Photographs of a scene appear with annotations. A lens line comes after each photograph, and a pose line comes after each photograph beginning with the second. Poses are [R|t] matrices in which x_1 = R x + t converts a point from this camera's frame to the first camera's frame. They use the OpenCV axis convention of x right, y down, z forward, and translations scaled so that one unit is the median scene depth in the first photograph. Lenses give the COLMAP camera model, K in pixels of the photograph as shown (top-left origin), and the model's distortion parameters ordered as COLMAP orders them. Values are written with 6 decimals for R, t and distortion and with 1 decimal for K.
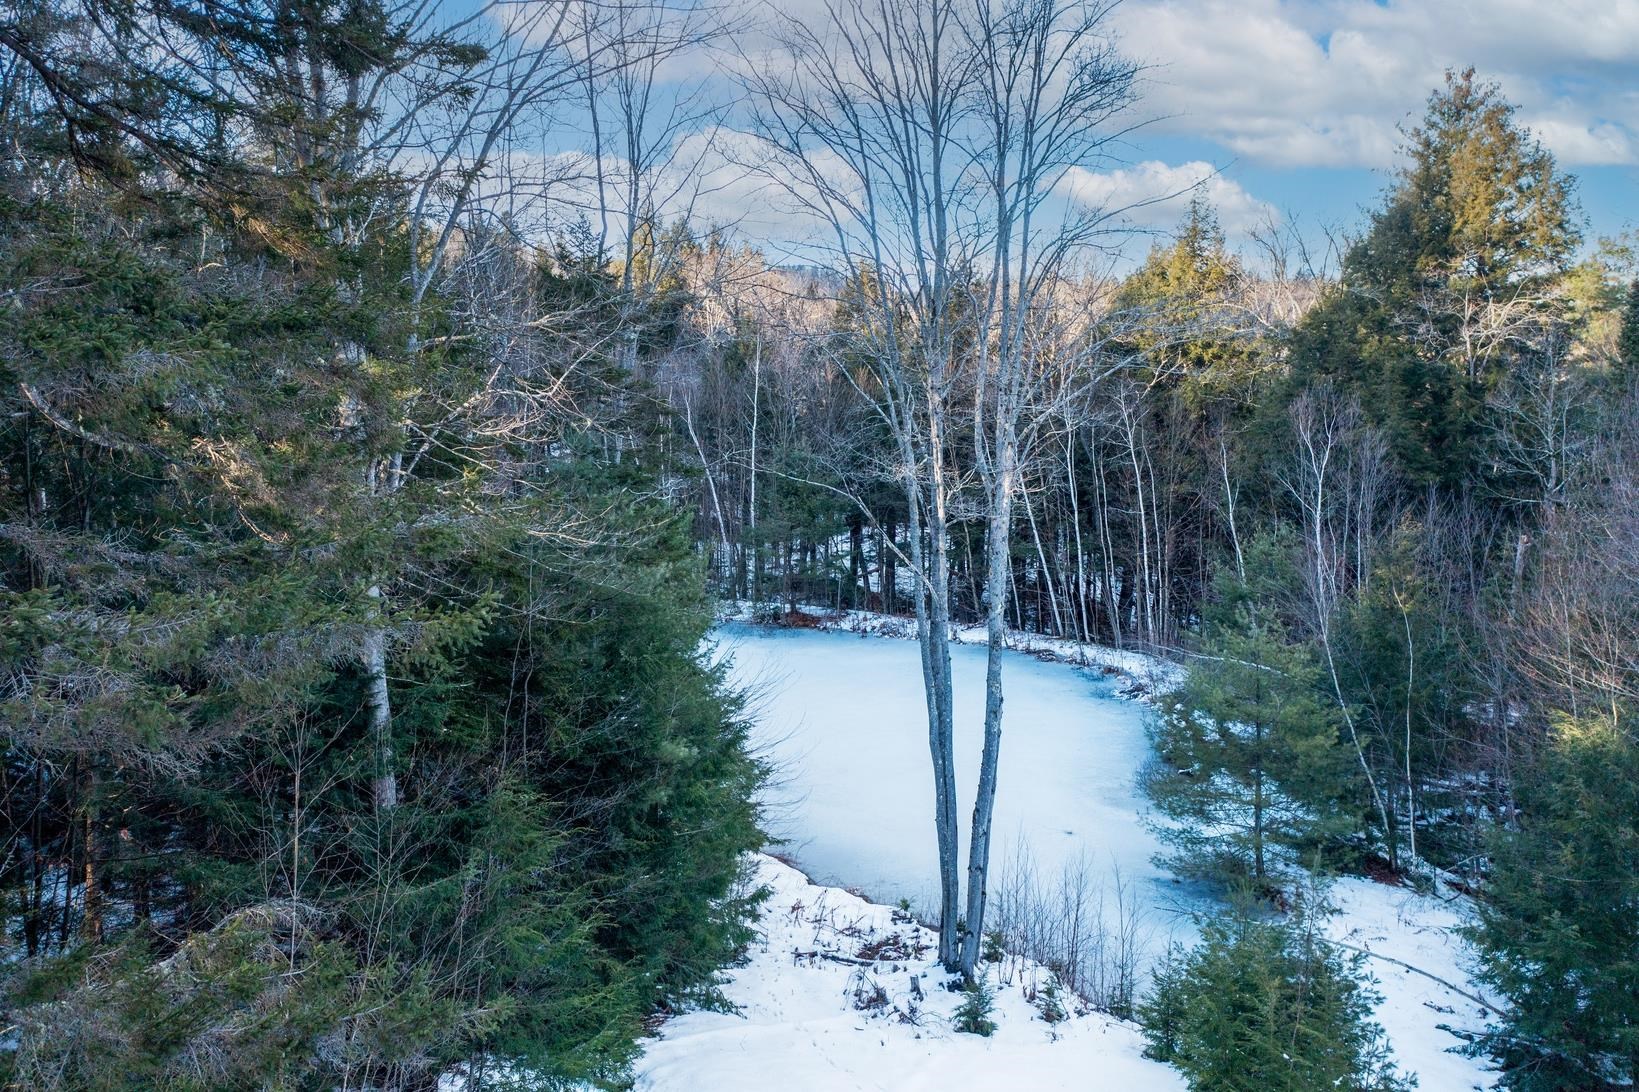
lens RADIAL K [[1275.4, 0, 826.2], [0, 1275.4, 539.3], [0, 0, 1]] dist [-0.014478, -0.004430]
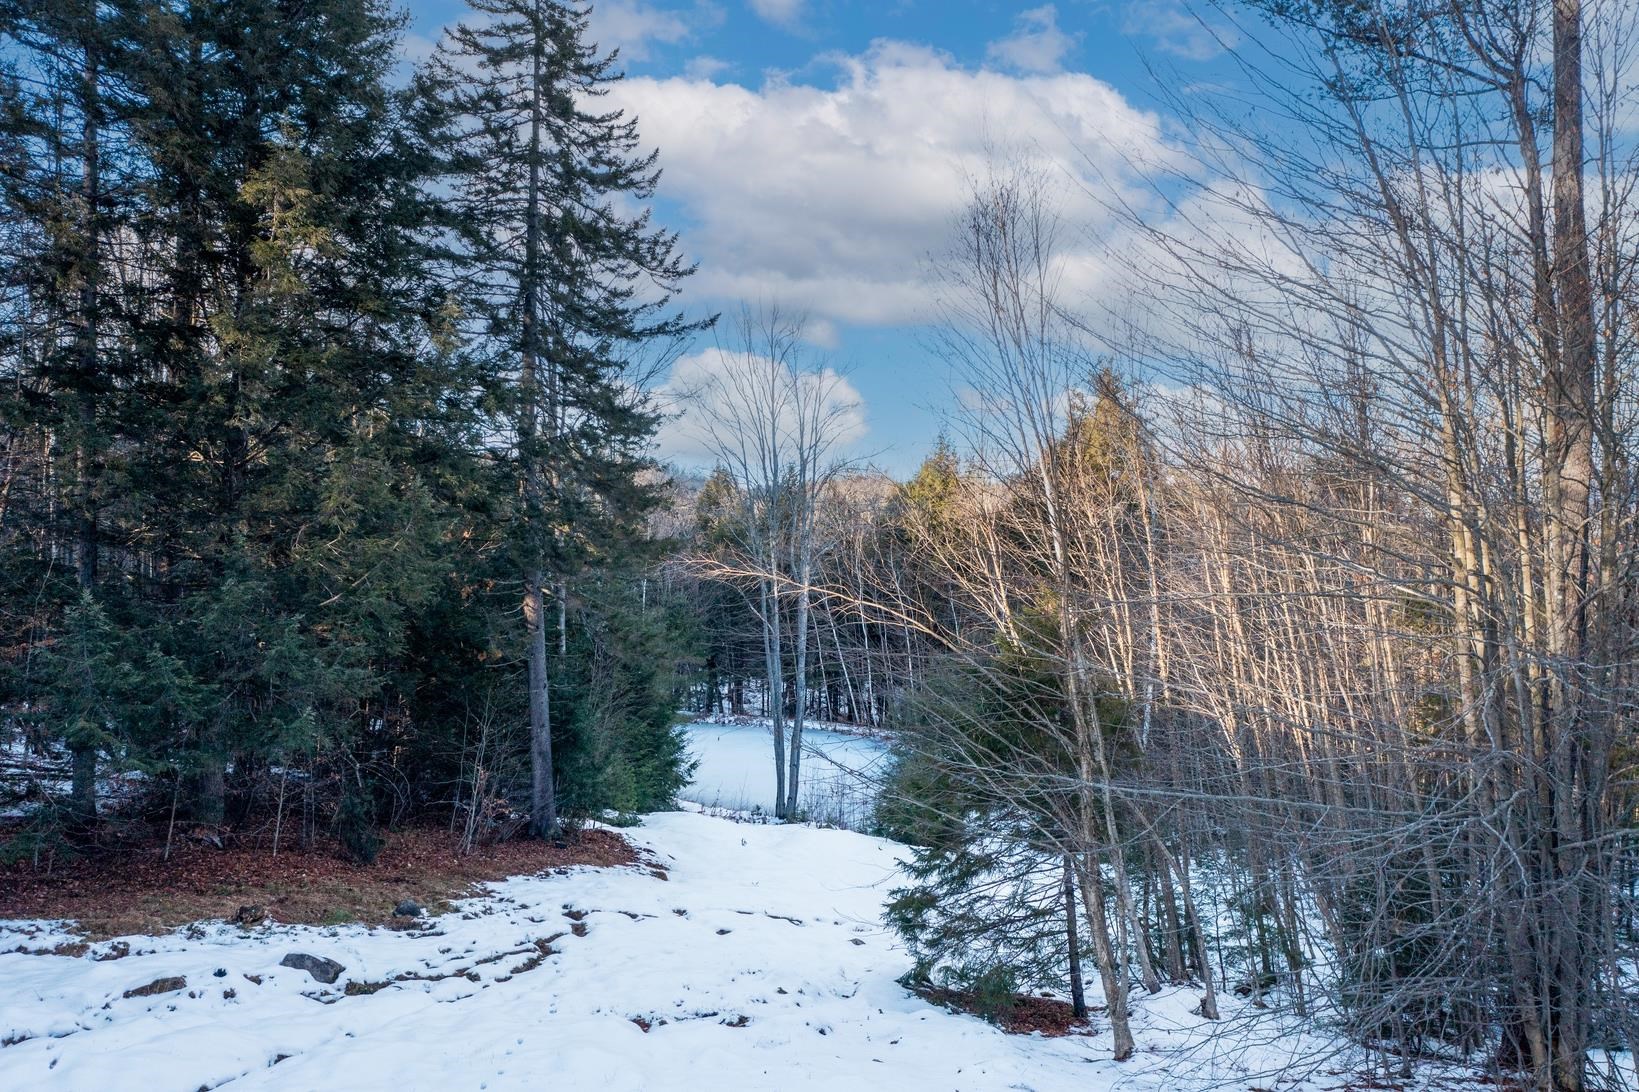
lens RADIAL K [[1275.4, 0, 818.1], [0, 1275.4, 546.7], [0, 0, 1]] dist [-0.014478, -0.004430]
pose [[0.992637, 0.012119, 0.120515, -0.094258], [0.005614, 0.989310, -0.145721, 0.203374], [-0.120993, 0.145324, 0.981958, -1.078586]]
